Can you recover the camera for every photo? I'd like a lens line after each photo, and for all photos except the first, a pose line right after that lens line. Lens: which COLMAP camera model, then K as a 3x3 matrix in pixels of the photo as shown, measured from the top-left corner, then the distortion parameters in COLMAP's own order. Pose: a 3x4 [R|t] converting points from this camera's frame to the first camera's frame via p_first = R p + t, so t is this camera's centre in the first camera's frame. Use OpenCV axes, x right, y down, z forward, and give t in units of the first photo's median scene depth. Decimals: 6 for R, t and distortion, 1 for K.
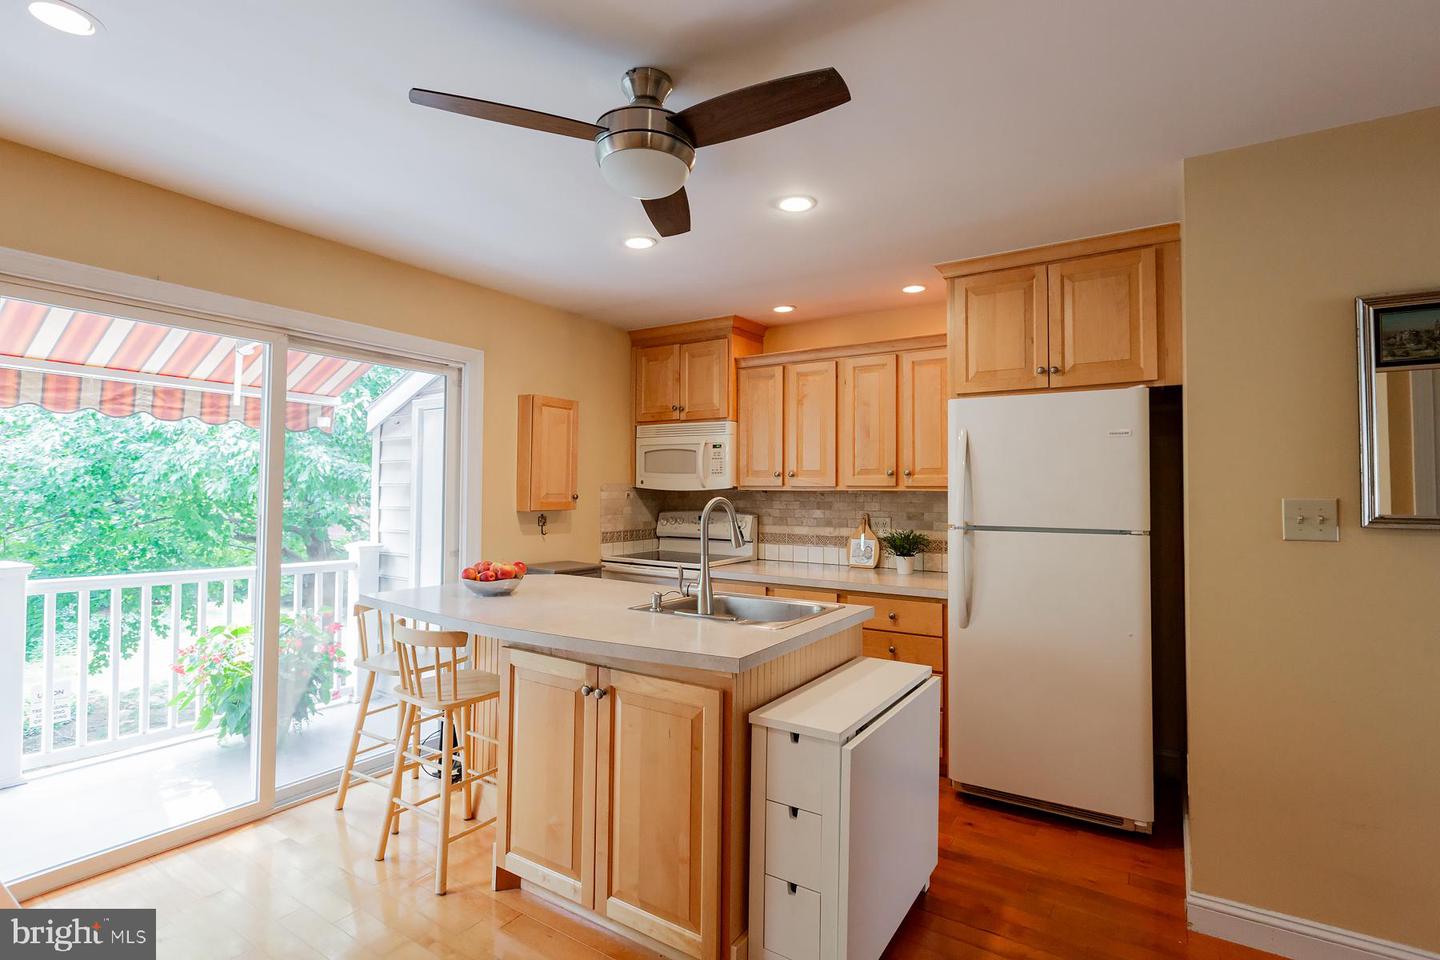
lens RADIAL K [[696.1, 0, 720.0], [0, 696.1, 480.0], [0, 0, 1]] dist [0.000486, 0.000063]
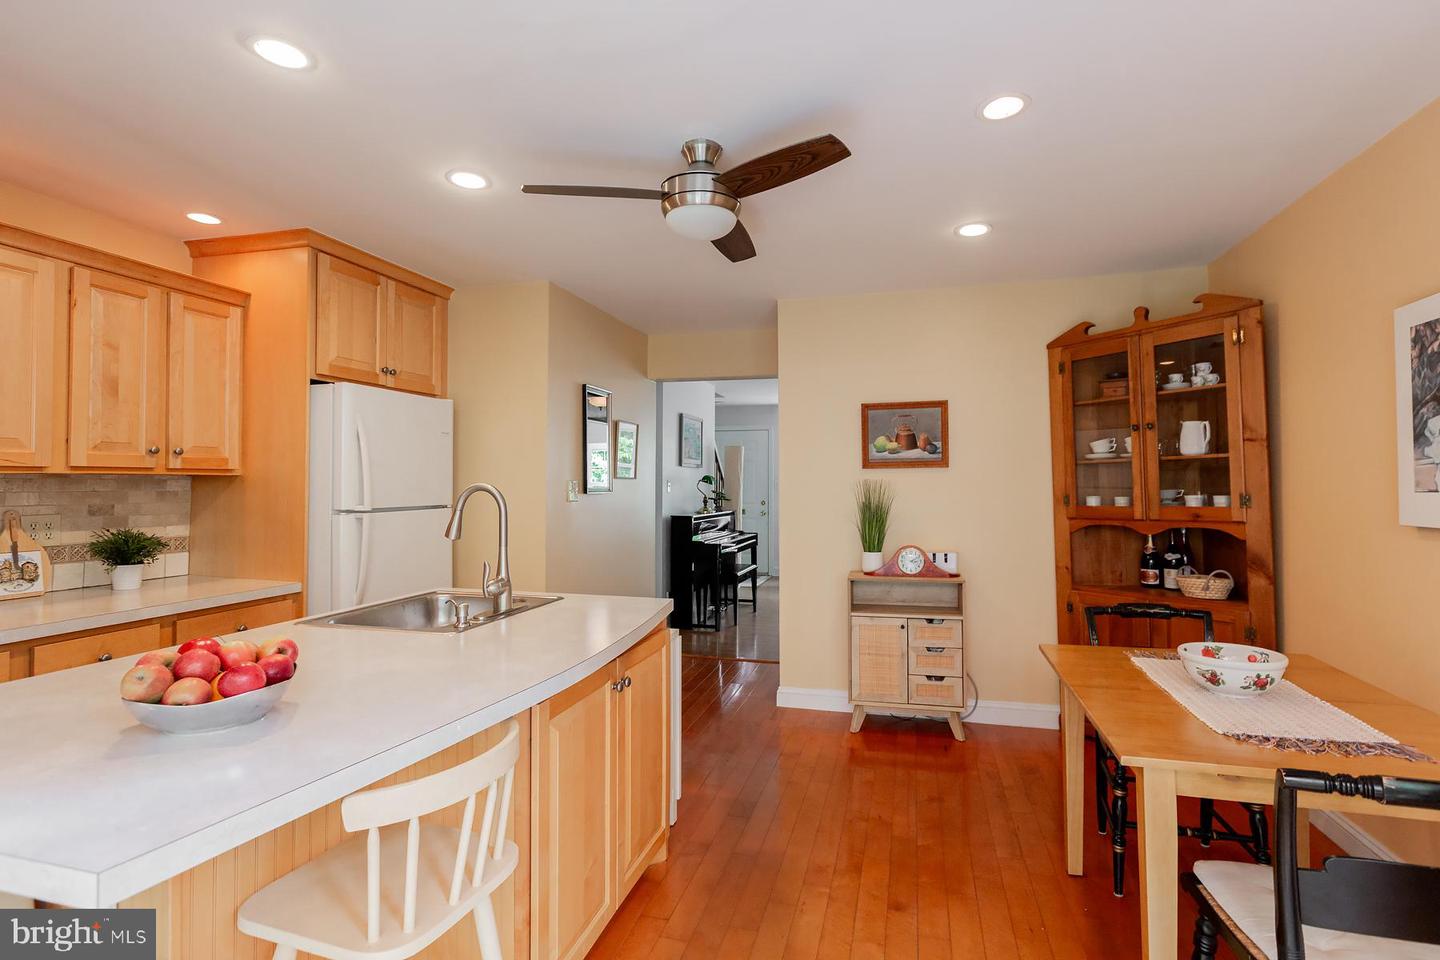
lens RADIAL K [[696.1, 0, 720.0], [0, 696.1, 480.0], [0, 0, 1]] dist [0.000486, 0.000063]
pose [[-0.304010, -0.002095, 0.952666, -0.775411], [-0.017712, 0.999837, -0.003453, 0.016543], [-0.952504, -0.017924, -0.303998, 0.809524]]
